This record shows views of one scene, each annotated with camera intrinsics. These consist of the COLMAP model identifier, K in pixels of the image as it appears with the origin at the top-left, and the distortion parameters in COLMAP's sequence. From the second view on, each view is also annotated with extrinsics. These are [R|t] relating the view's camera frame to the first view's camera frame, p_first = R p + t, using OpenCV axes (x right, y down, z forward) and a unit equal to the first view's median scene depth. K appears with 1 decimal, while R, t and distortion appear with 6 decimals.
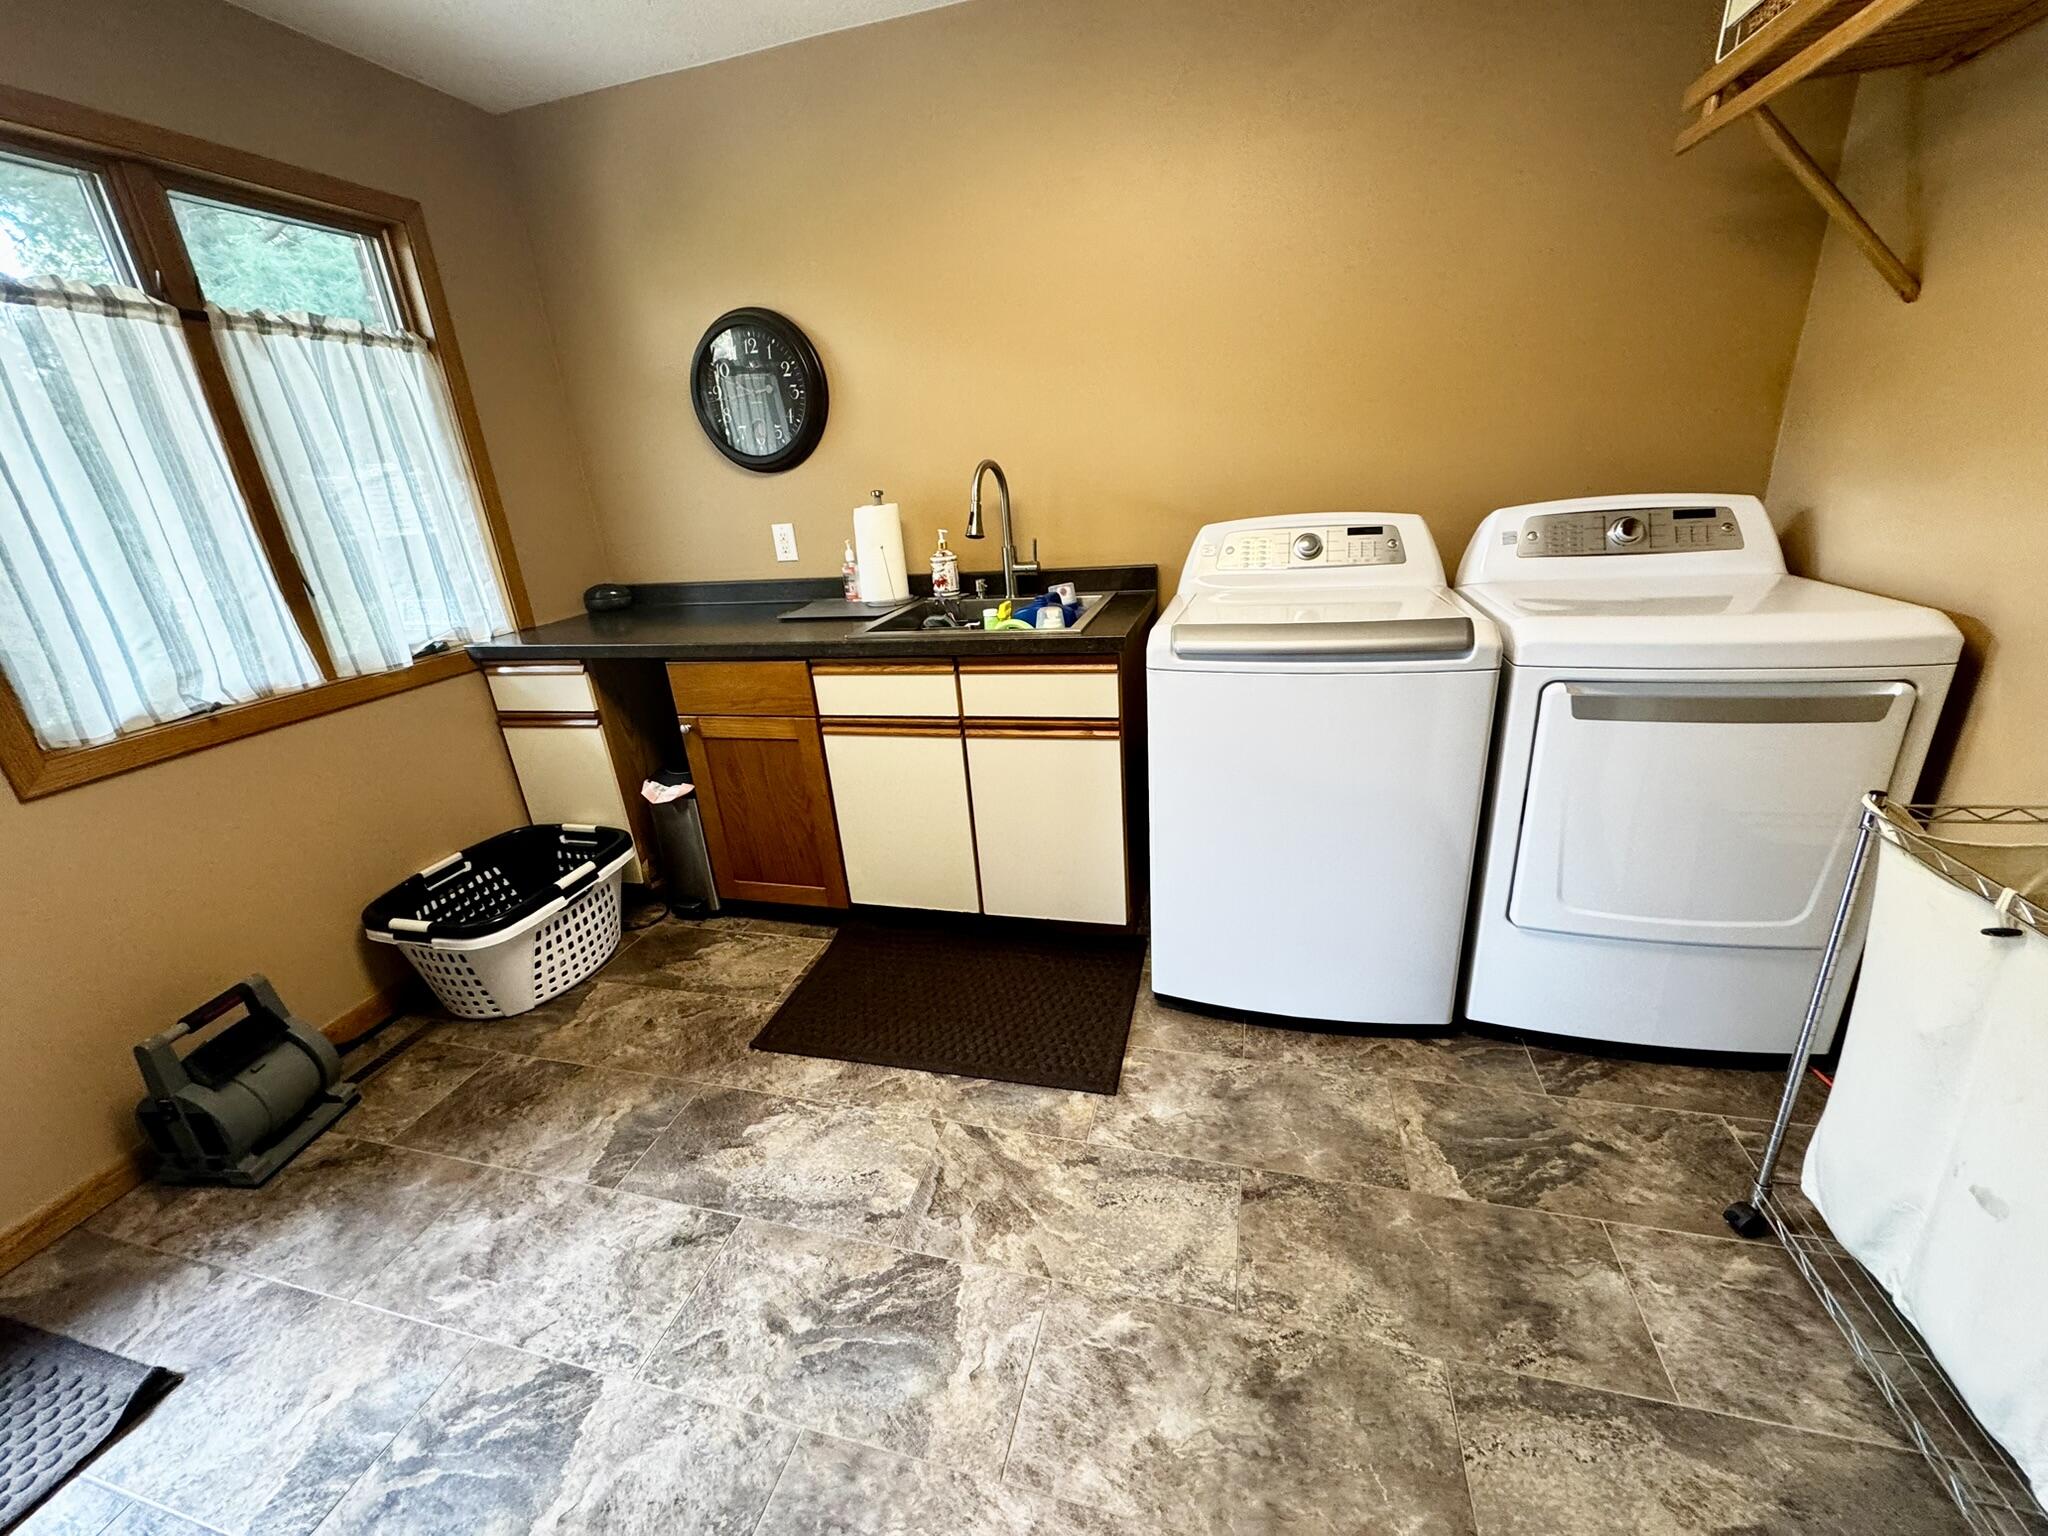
lens RADIAL K [[817.1, 0, 1023.4], [0, 817.1, 764.9], [0, 0, 1]] dist [-0.003466, 0.000195]
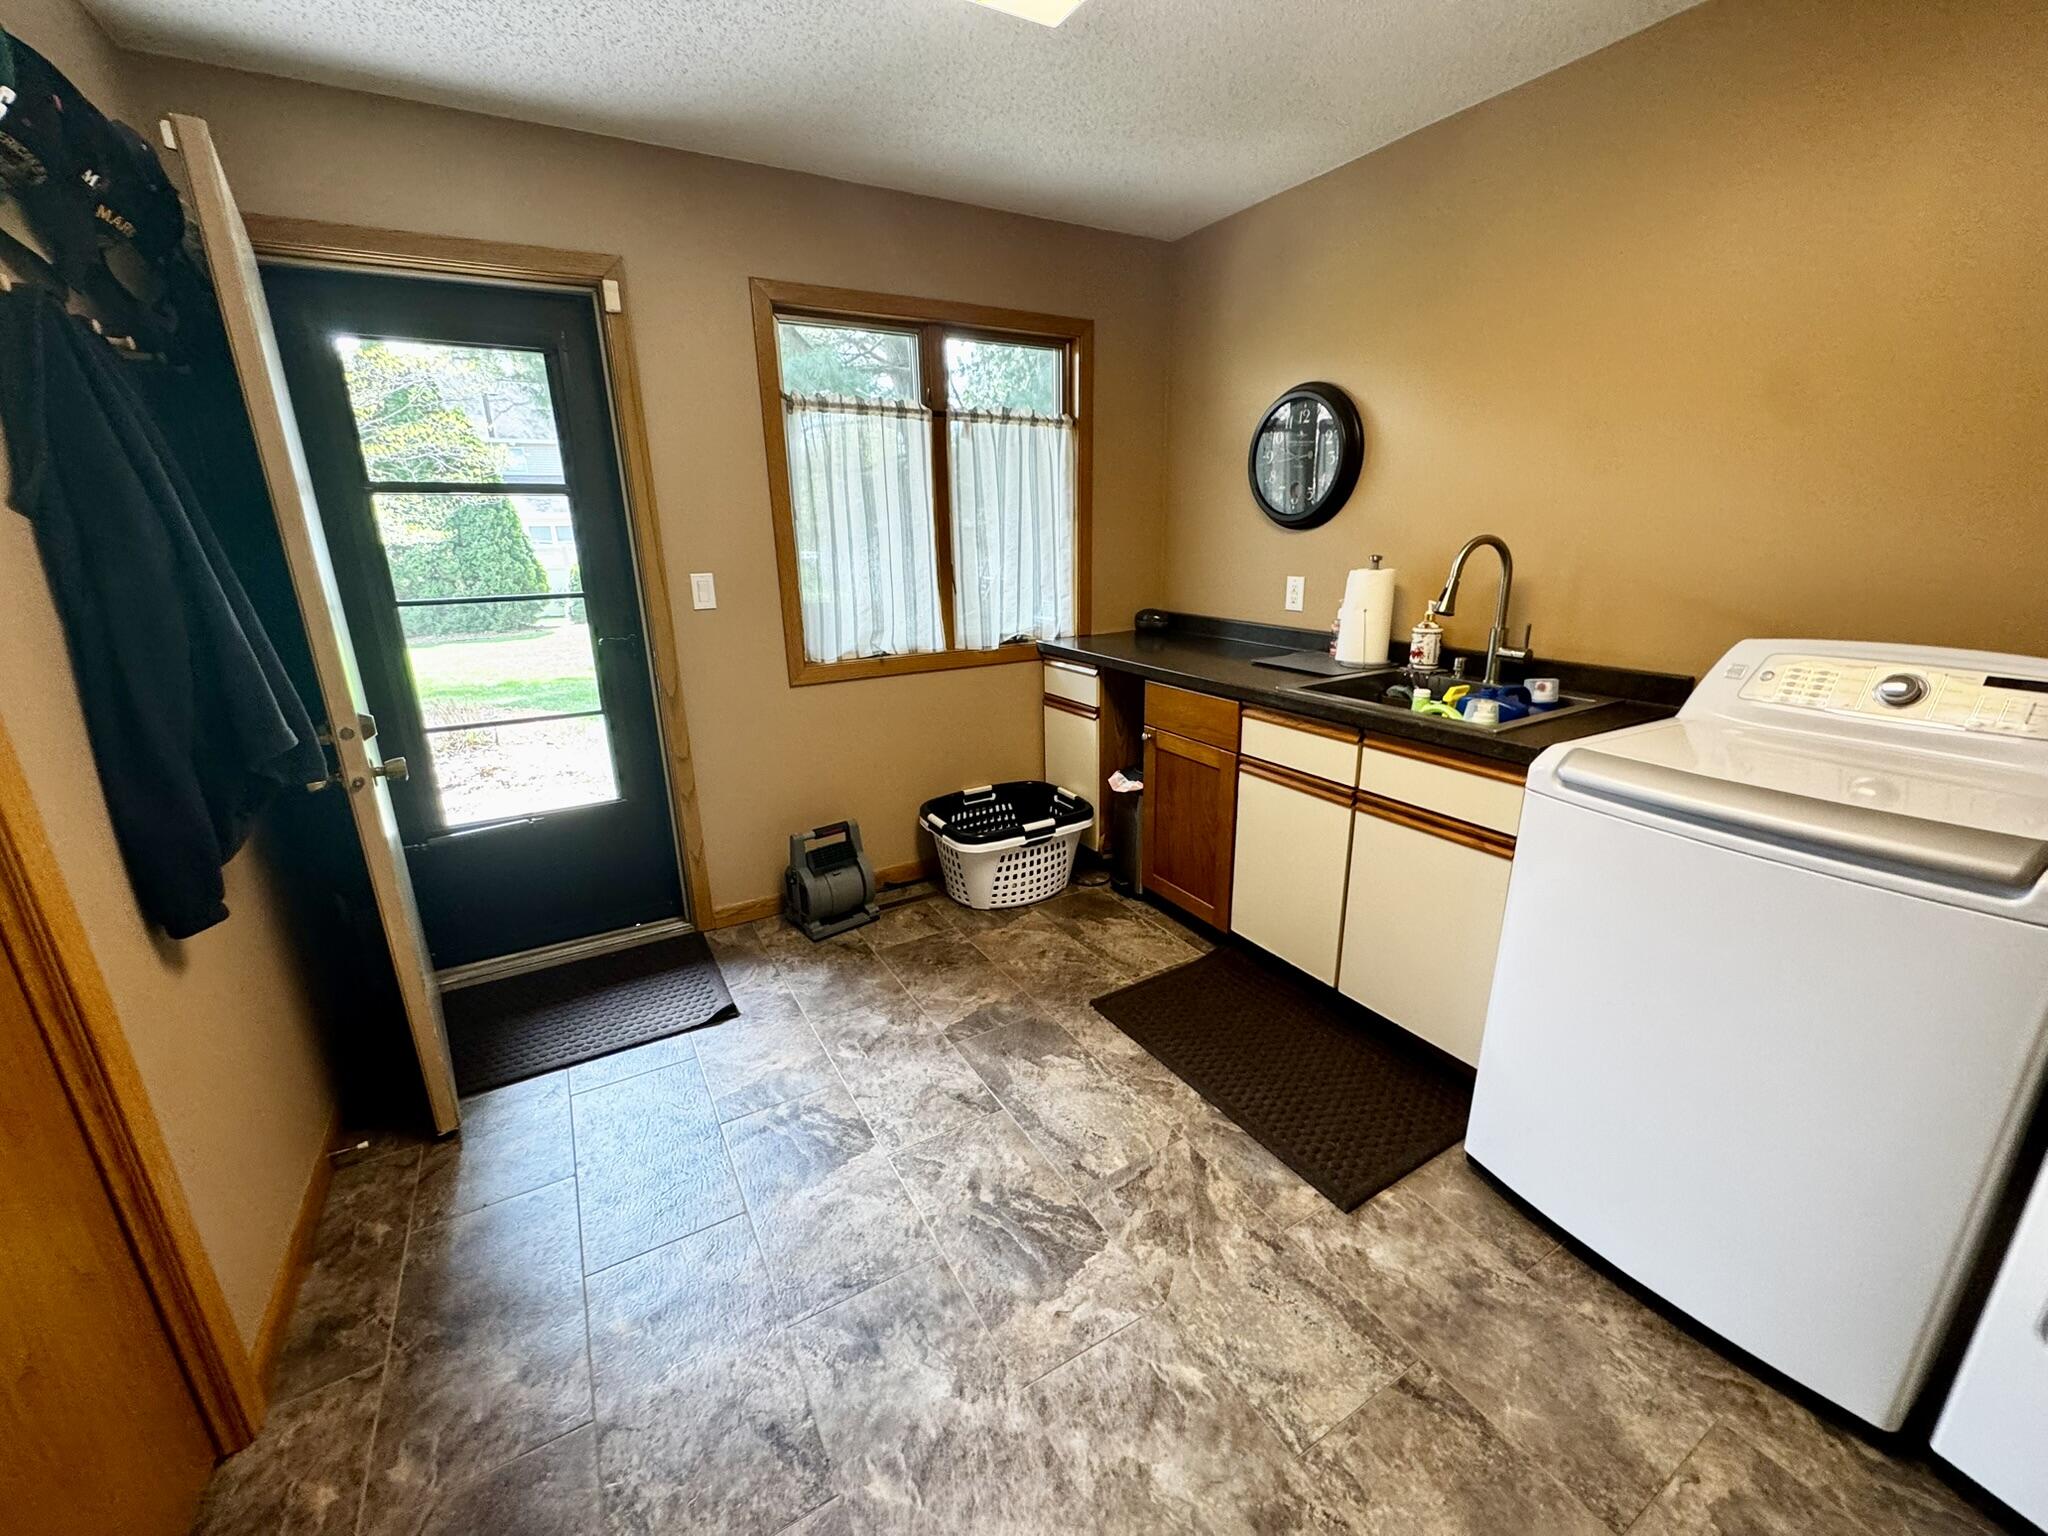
lens RADIAL K [[817.1, 0, 1023.4], [0, 817.1, 764.9], [0, 0, 1]] dist [-0.003466, 0.000195]
pose [[0.711932, 0.254156, -0.654643, 0.316419], [-0.275987, 0.958463, 0.071972, -0.052293], [0.645743, 0.129434, 0.752504, -0.011181]]
